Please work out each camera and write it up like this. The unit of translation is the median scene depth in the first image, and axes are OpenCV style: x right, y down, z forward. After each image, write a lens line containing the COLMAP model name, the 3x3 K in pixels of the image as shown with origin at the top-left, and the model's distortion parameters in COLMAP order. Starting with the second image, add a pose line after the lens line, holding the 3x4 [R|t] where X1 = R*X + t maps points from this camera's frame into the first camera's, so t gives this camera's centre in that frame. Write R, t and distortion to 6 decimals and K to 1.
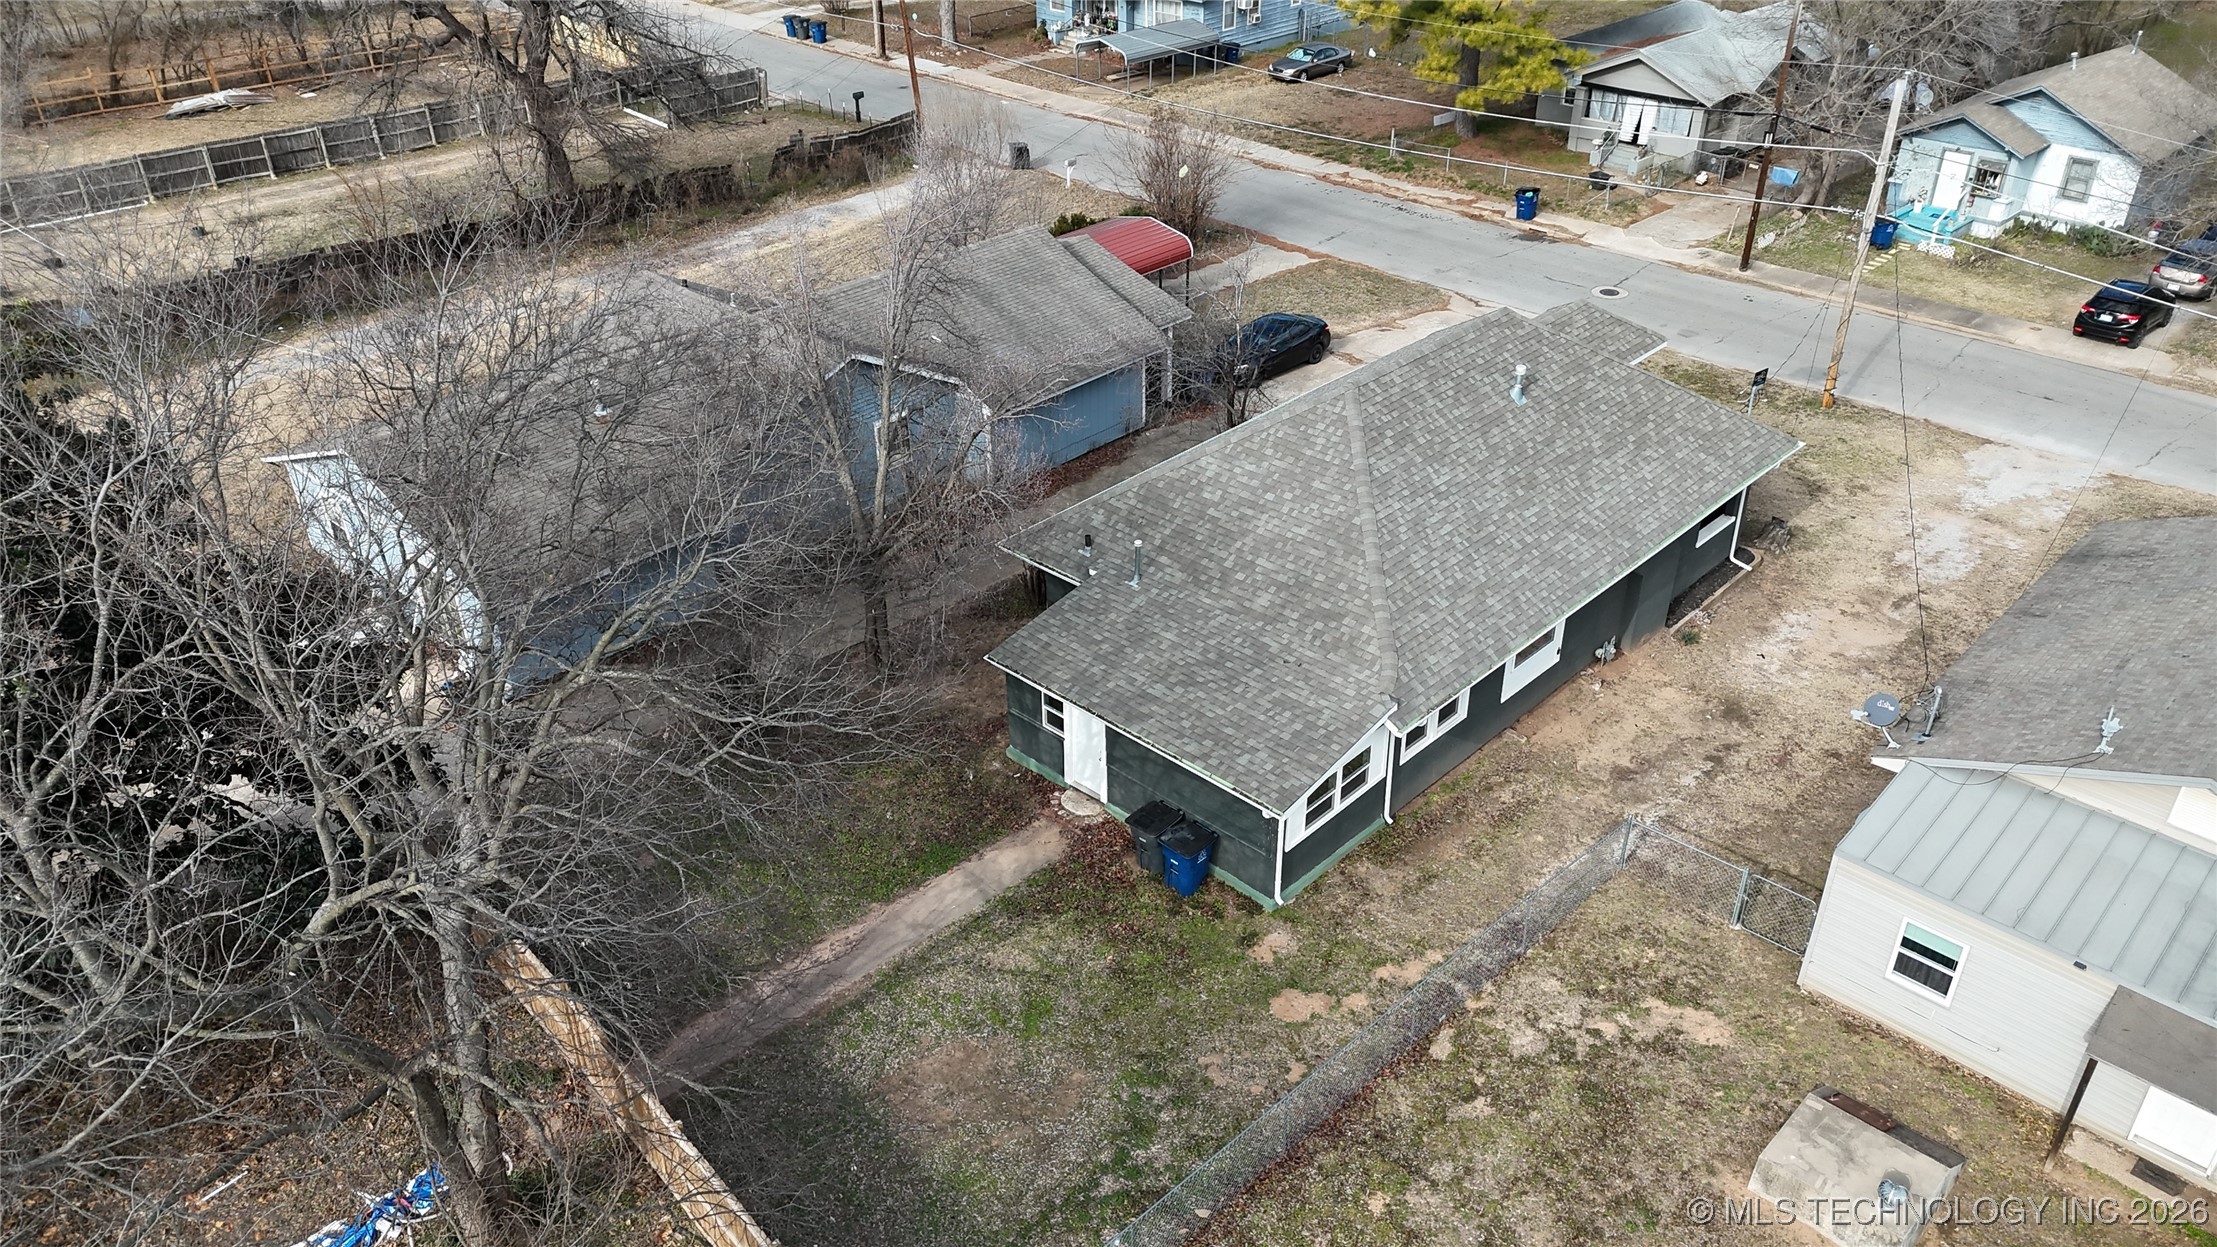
lens RADIAL K [[1619.9, 0, 1112.1], [0, 1619.9, 630.1], [0, 0, 1]] dist [0.075139, -0.066937]
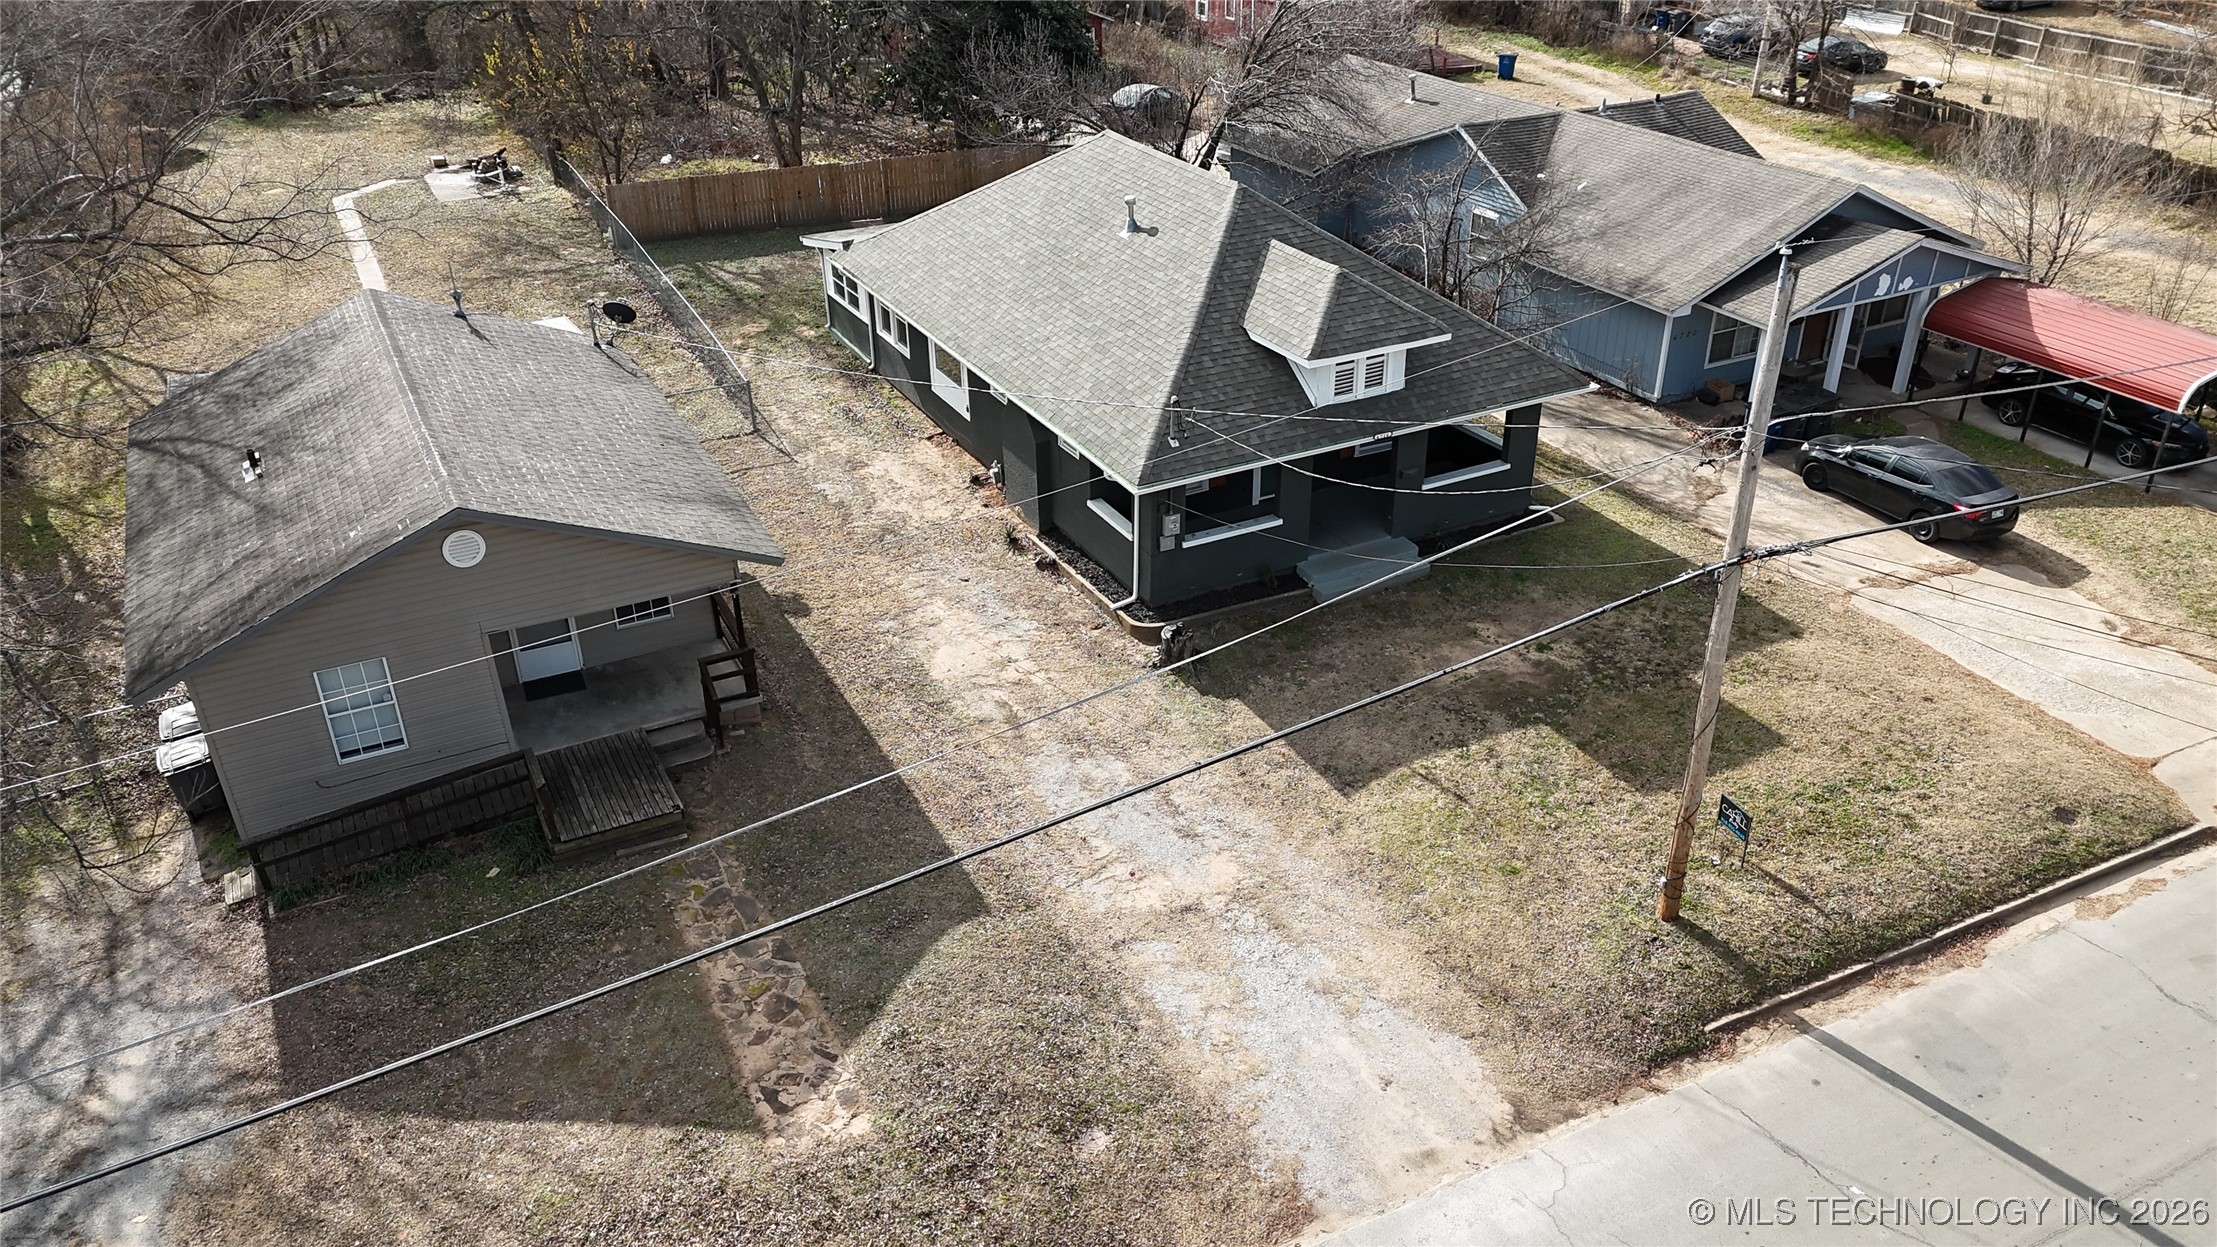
lens RADIAL K [[1619.9, 0, 1112.1], [0, 1619.9, 630.1], [0, 0, 1]] dist [0.075139, -0.066937]
pose [[-0.318995, 0.472177, -0.821761, 0.779154], [-0.484666, 0.663839, 0.569576, -0.356813], [0.814458, 0.579971, 0.017086, 0.746930]]
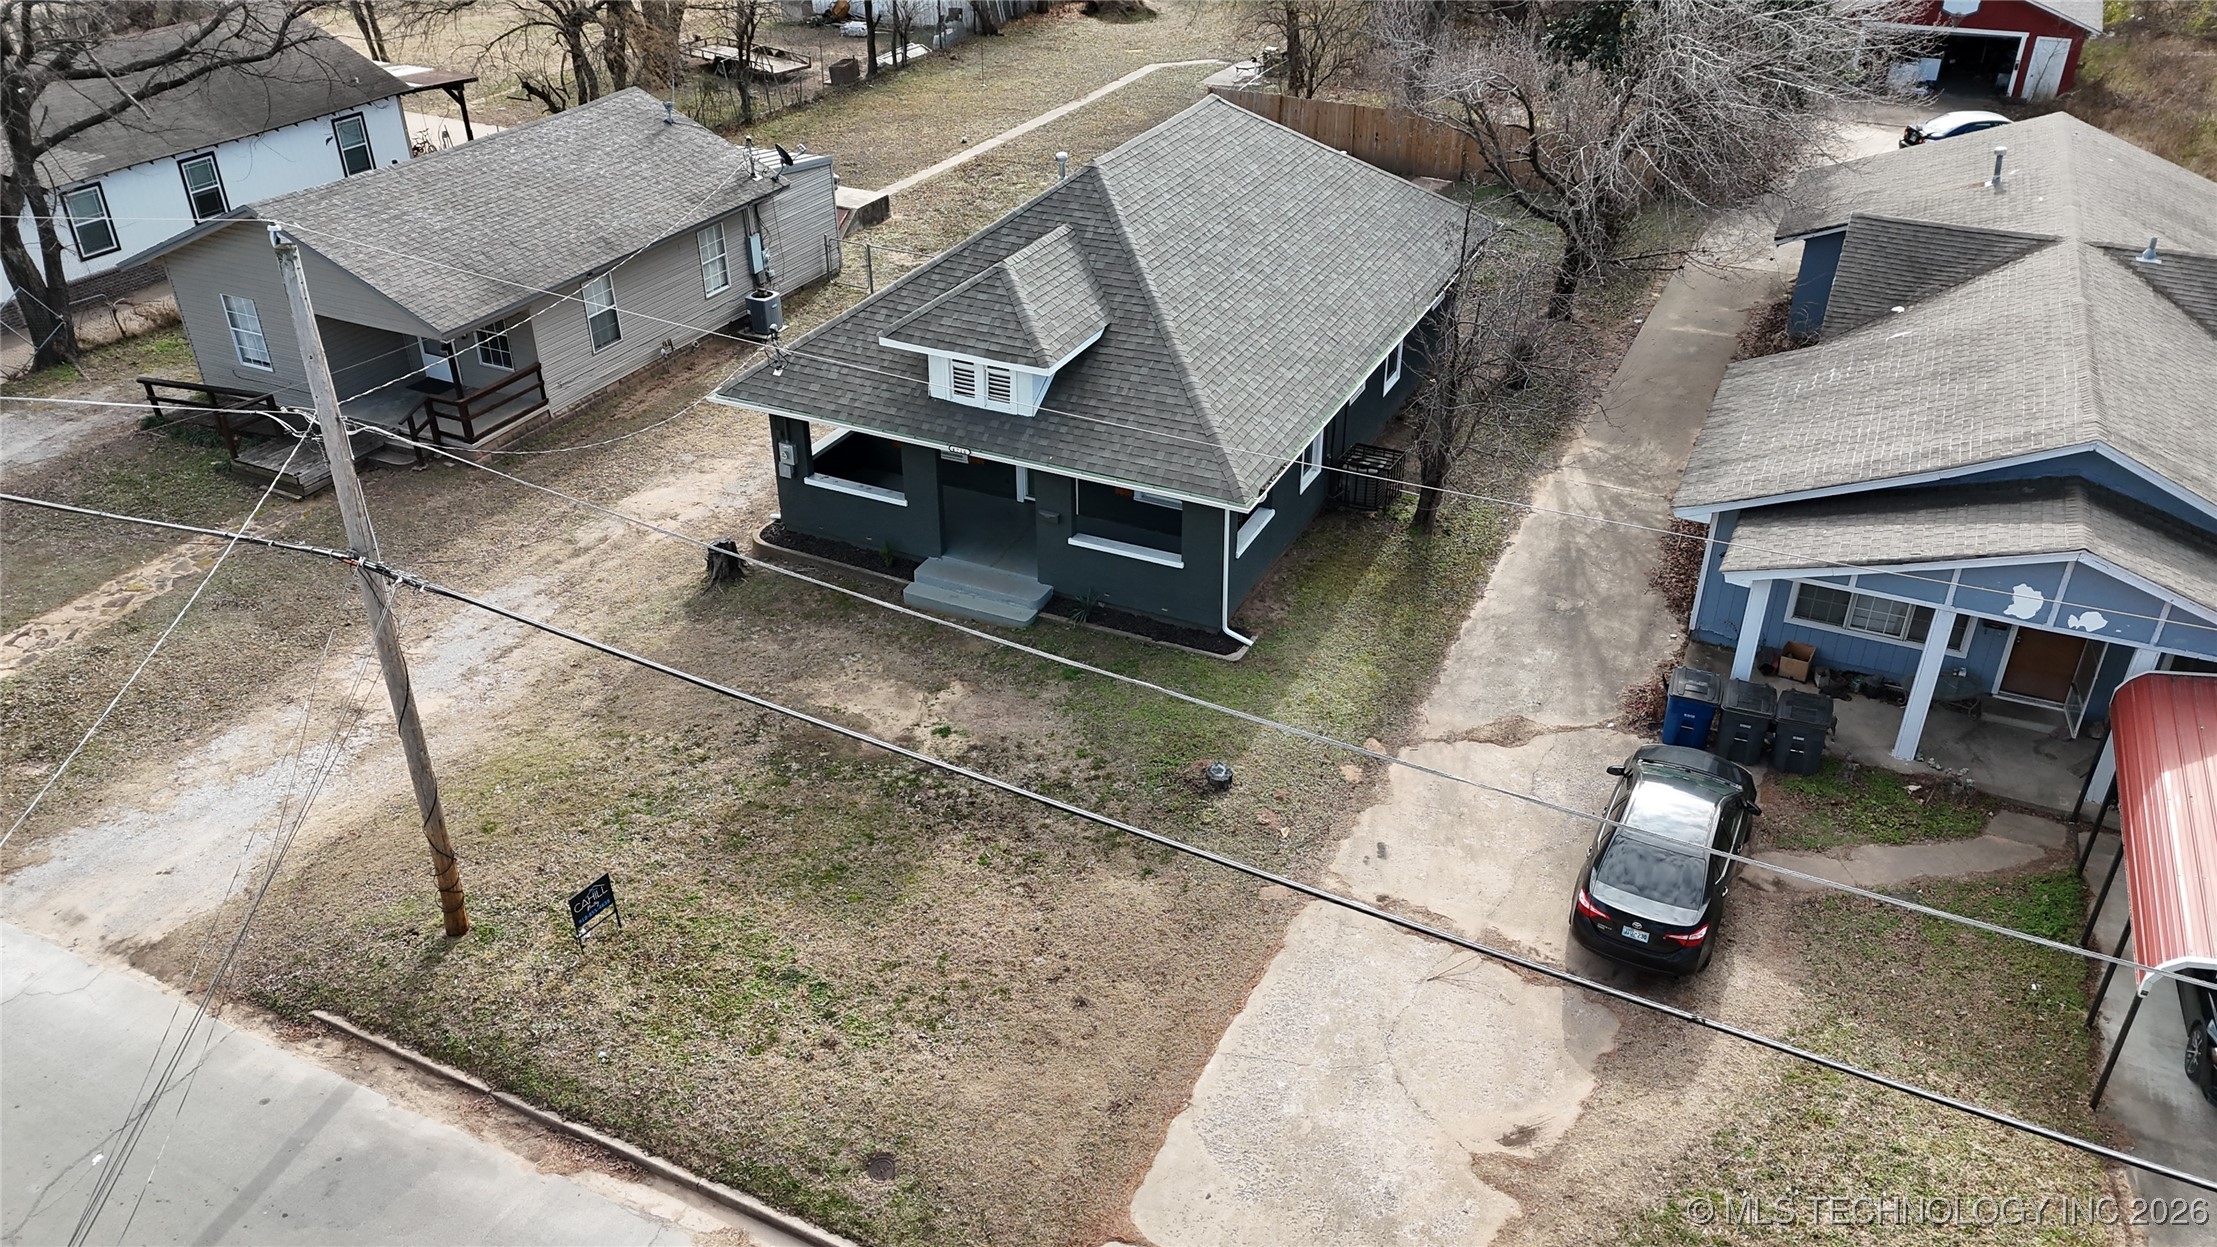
lens RADIAL K [[1619.9, 0, 1112.1], [0, 1619.9, 630.1], [0, 0, 1]] dist [0.075139, -0.066937]
pose [[-0.948671, 0.173112, -0.264680, 0.340698], [-0.155214, 0.474334, 0.866554, -0.553627], [0.275558, 0.863156, -0.423118, 1.081075]]
